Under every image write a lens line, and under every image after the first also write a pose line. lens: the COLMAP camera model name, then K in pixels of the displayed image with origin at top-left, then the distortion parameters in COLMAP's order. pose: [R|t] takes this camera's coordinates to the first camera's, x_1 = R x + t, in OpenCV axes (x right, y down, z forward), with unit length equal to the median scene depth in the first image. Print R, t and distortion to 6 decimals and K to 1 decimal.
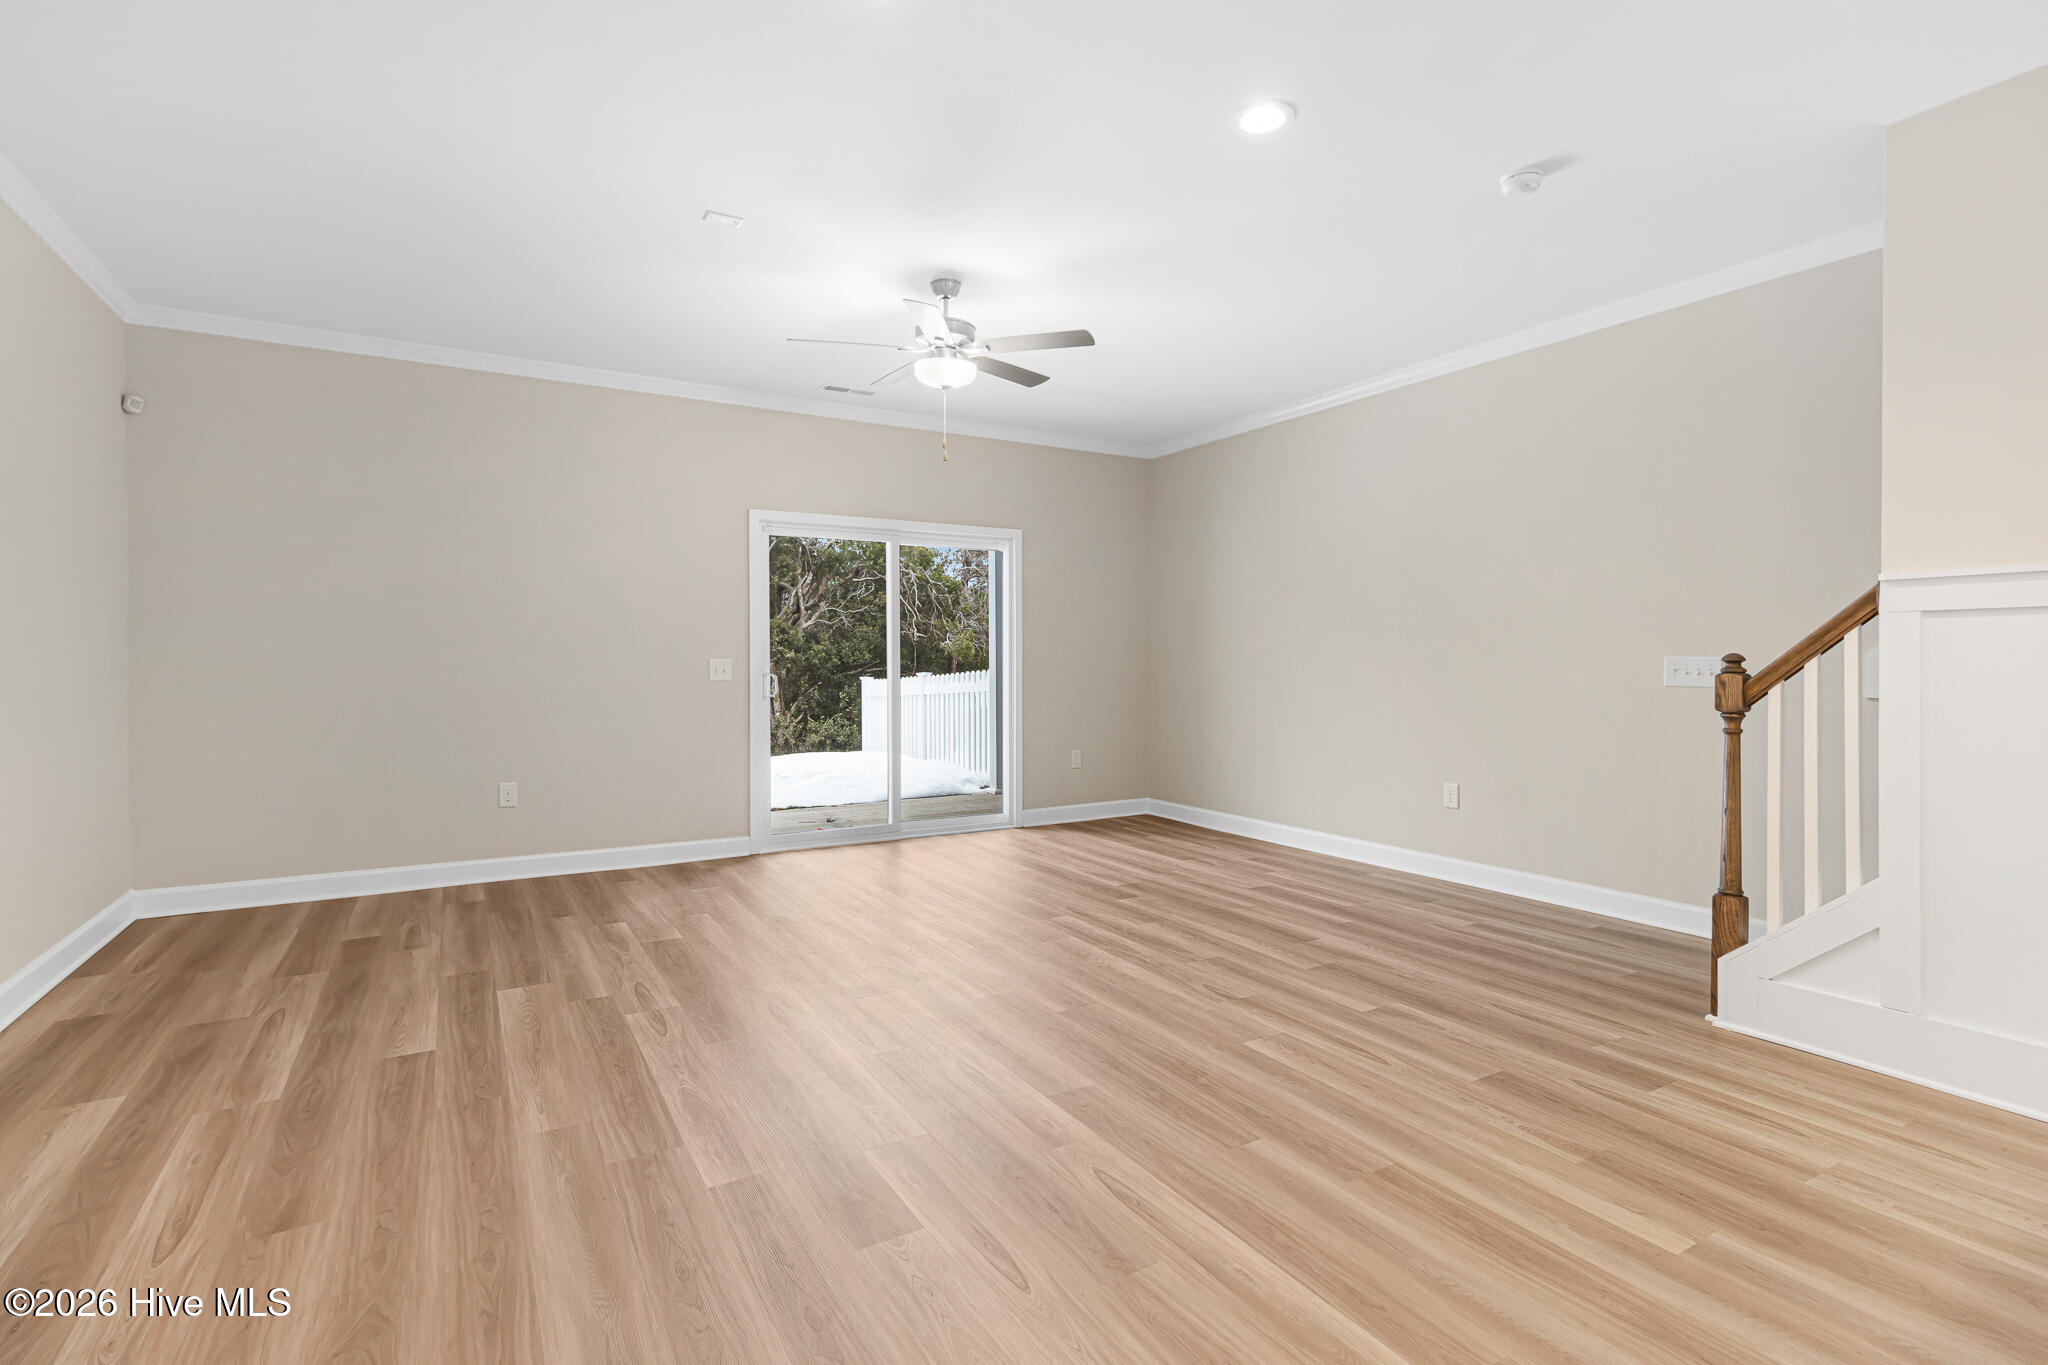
lens RADIAL K [[964.3, 0, 1023.4], [0, 964.3, 669.8], [0, 0, 1]] dist [0.008750, -0.000508]
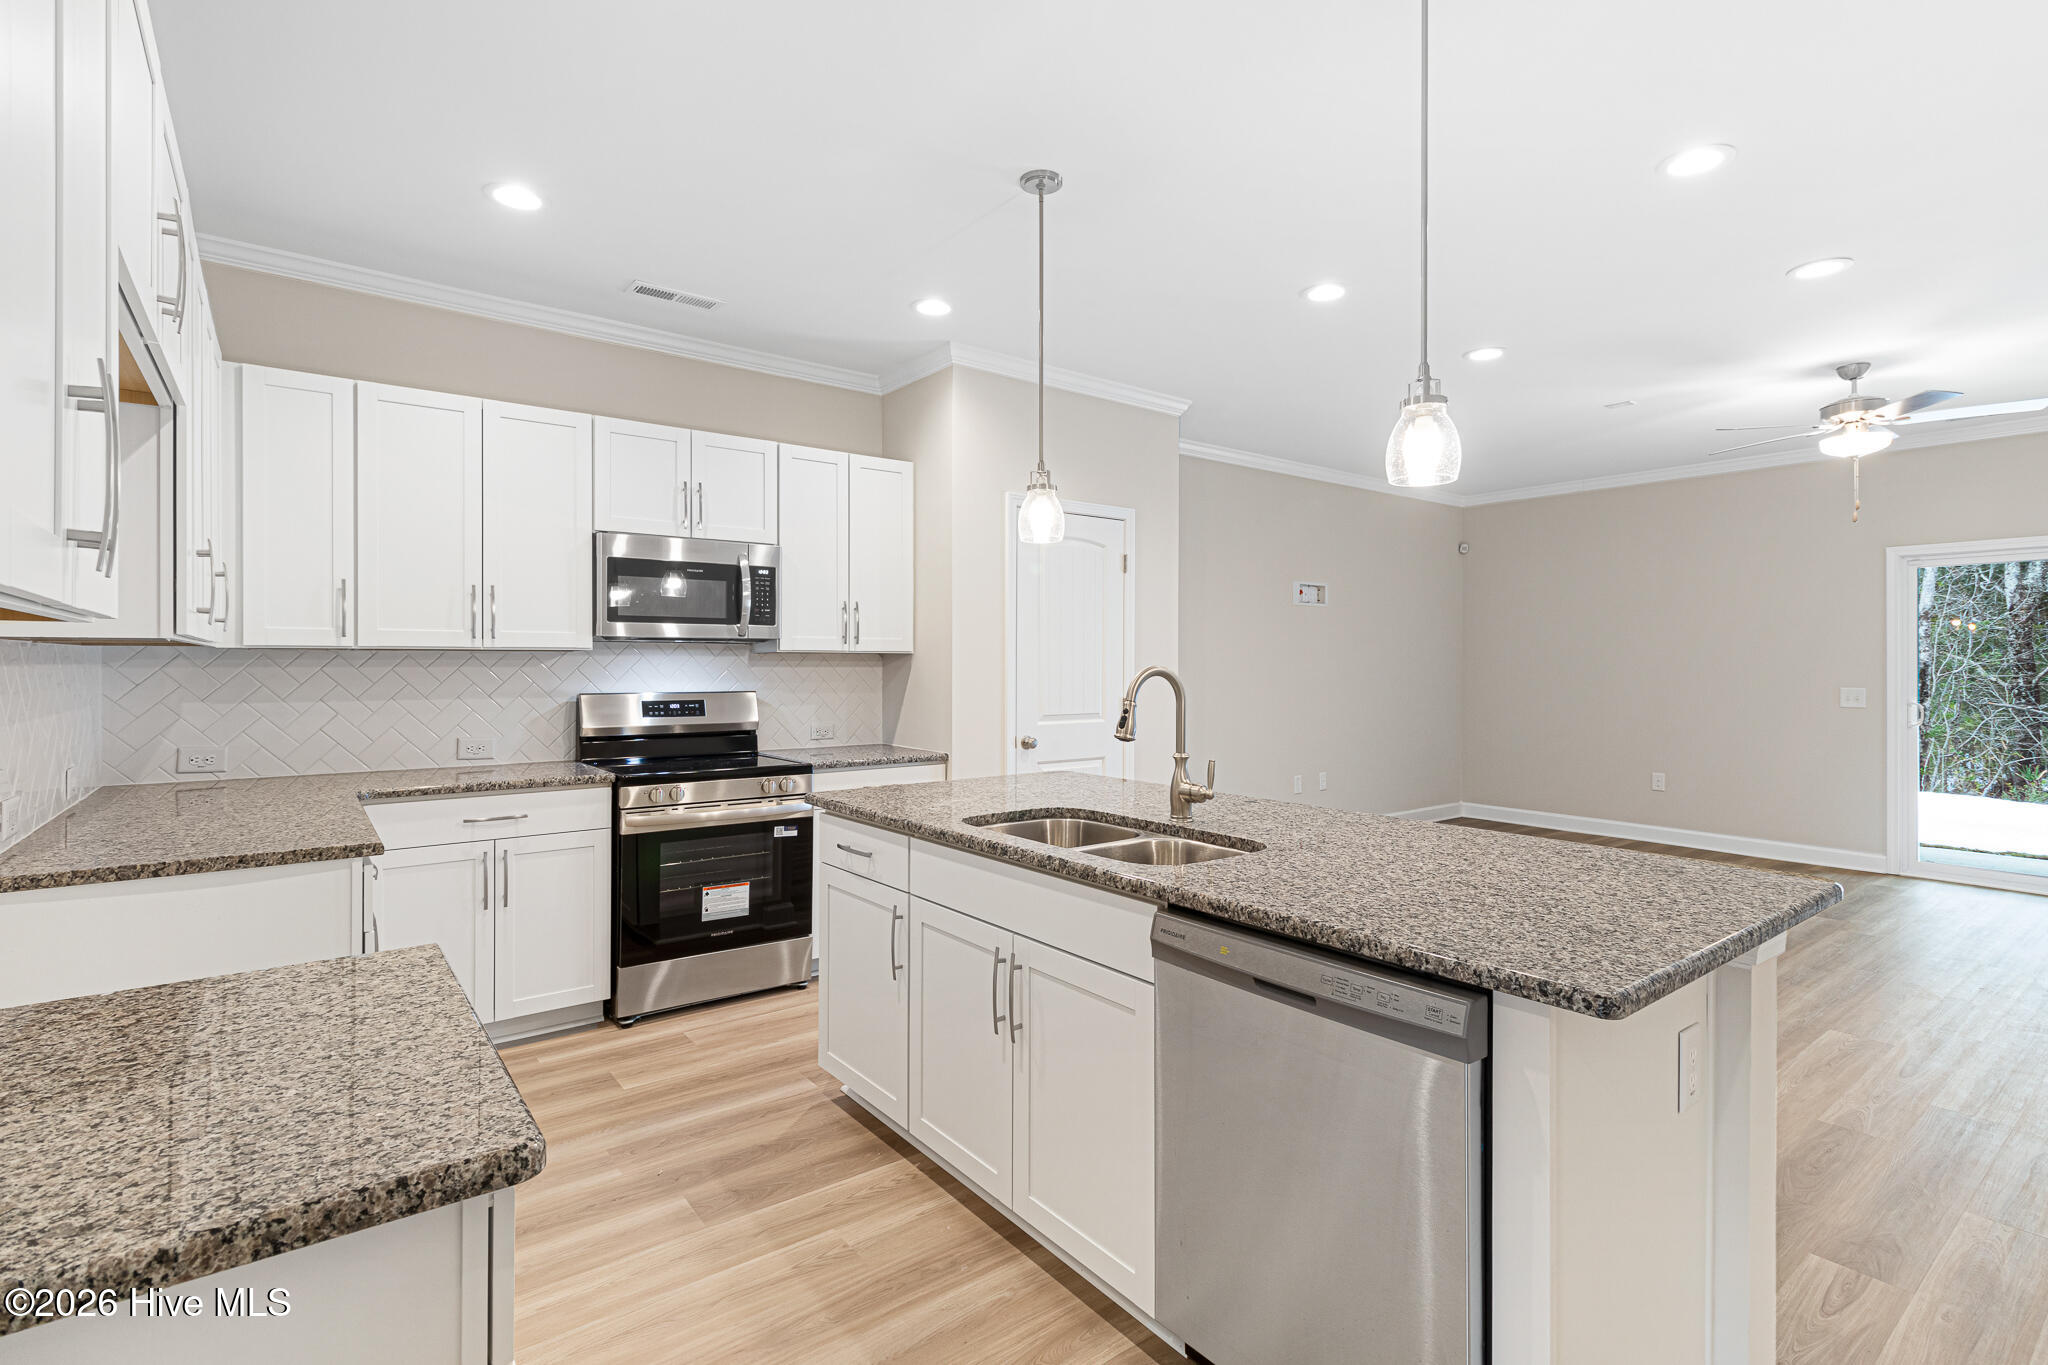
lens RADIAL K [[964.3, 0, 1019.7], [0, 964.3, 663.2], [0, 0, 1]] dist [0.008750, -0.000508]
pose [[0.116374, 0.002438, -0.993203, 1.222681], [-0.012518, 0.999921, 0.000988, -0.051195], [0.993127, 0.012318, 0.116395, -0.129681]]
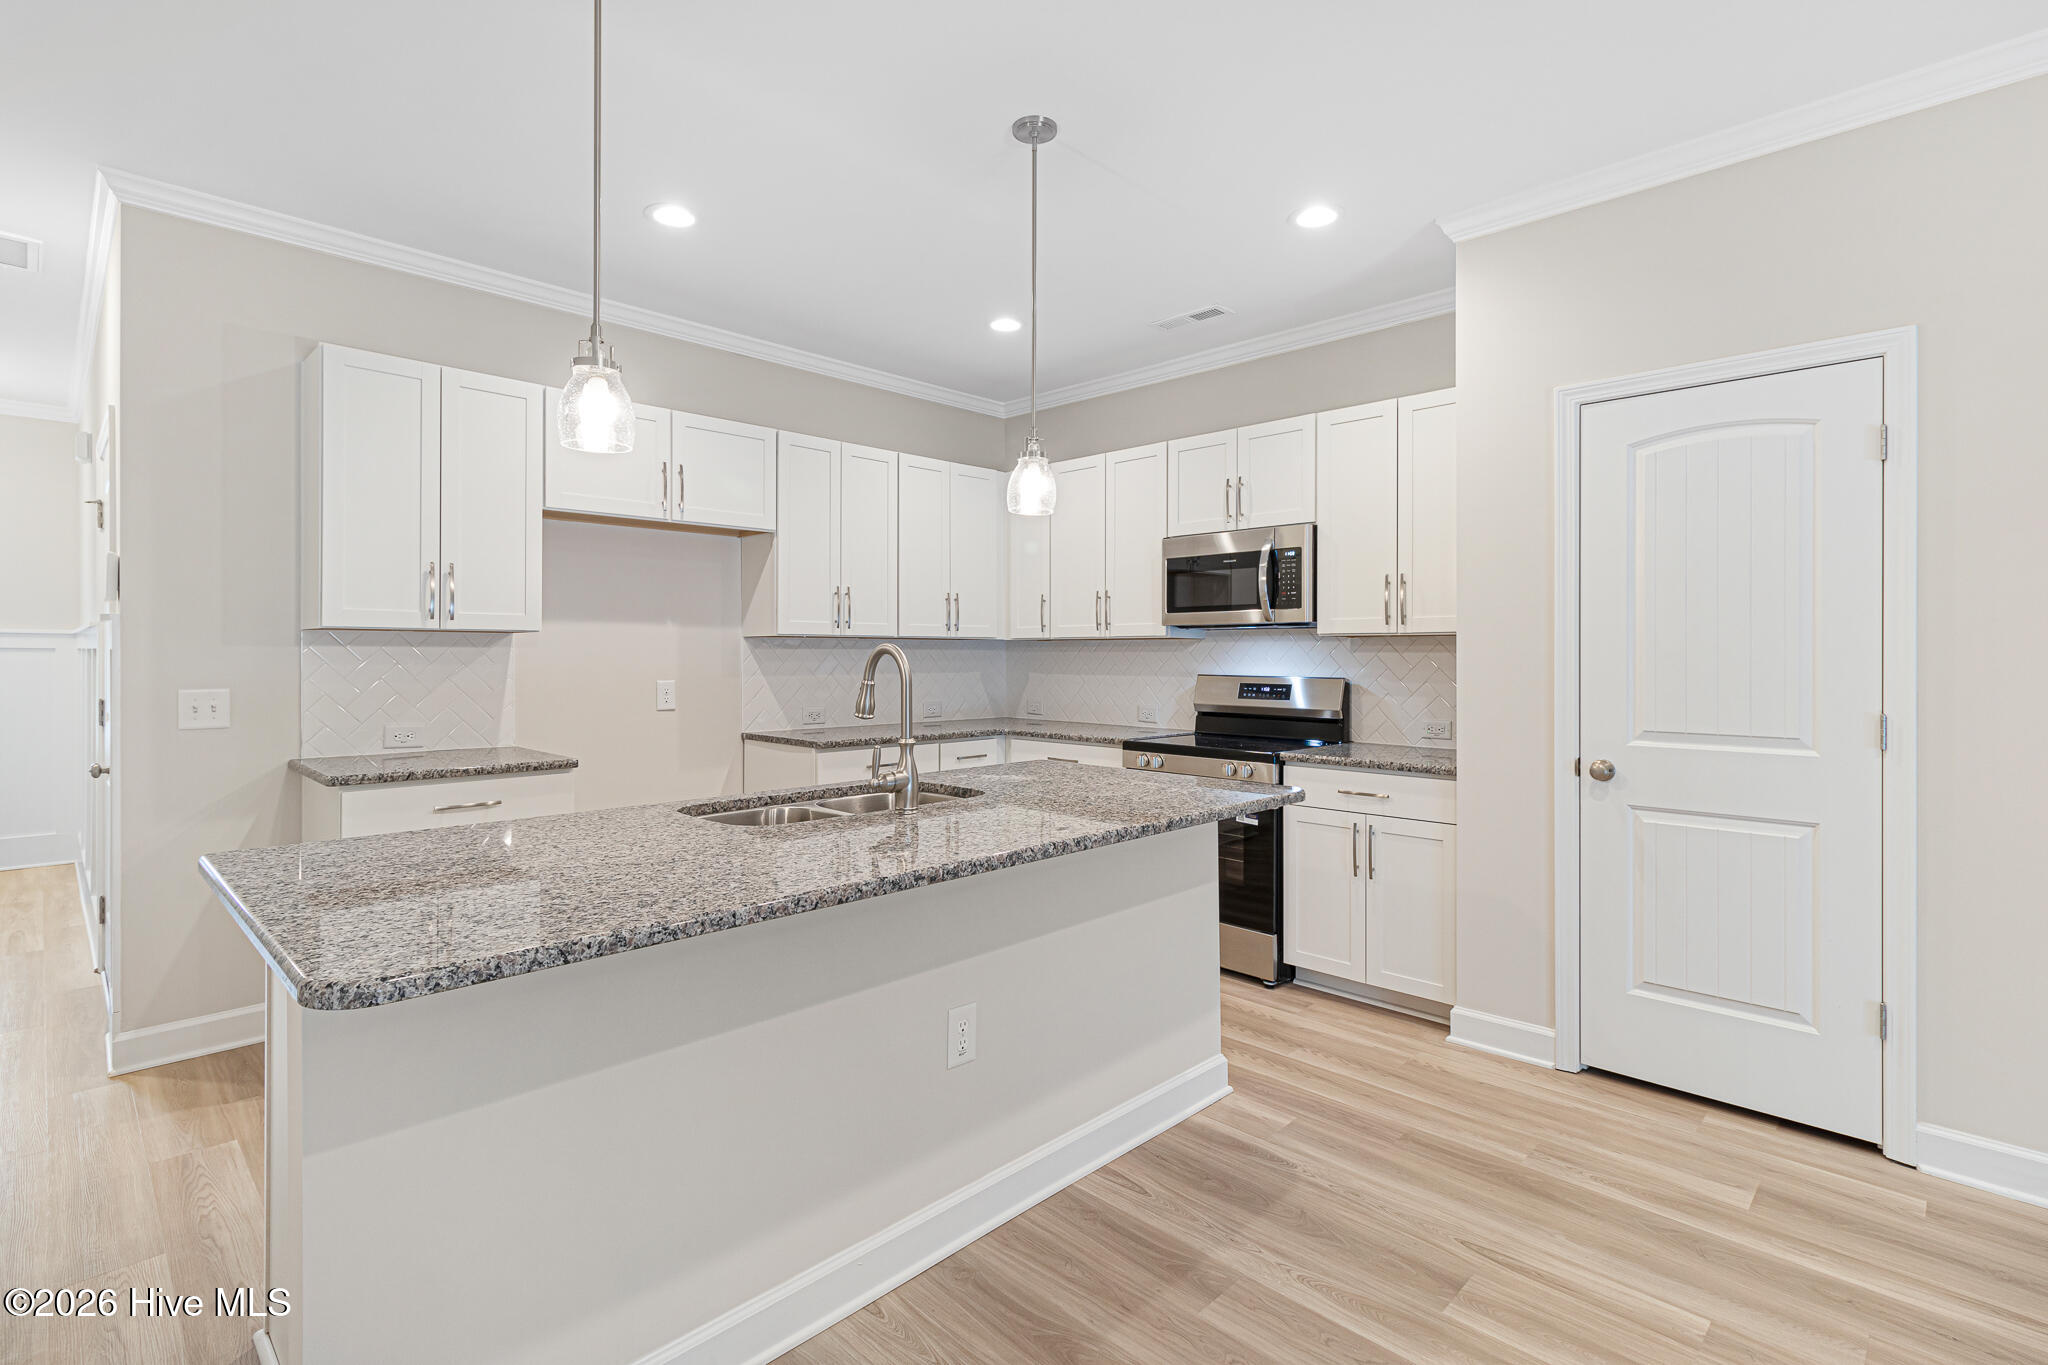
lens RADIAL K [[964.3, 0, 1037.8], [0, 964.3, 654.4], [0, 0, 1]] dist [0.008750, -0.000508]
pose [[-0.964516, -0.000714, -0.264025, 0.534401], [-0.003743, 0.999933, 0.010969, -0.049391], [0.264000, 0.011568, -0.964453, 0.819287]]
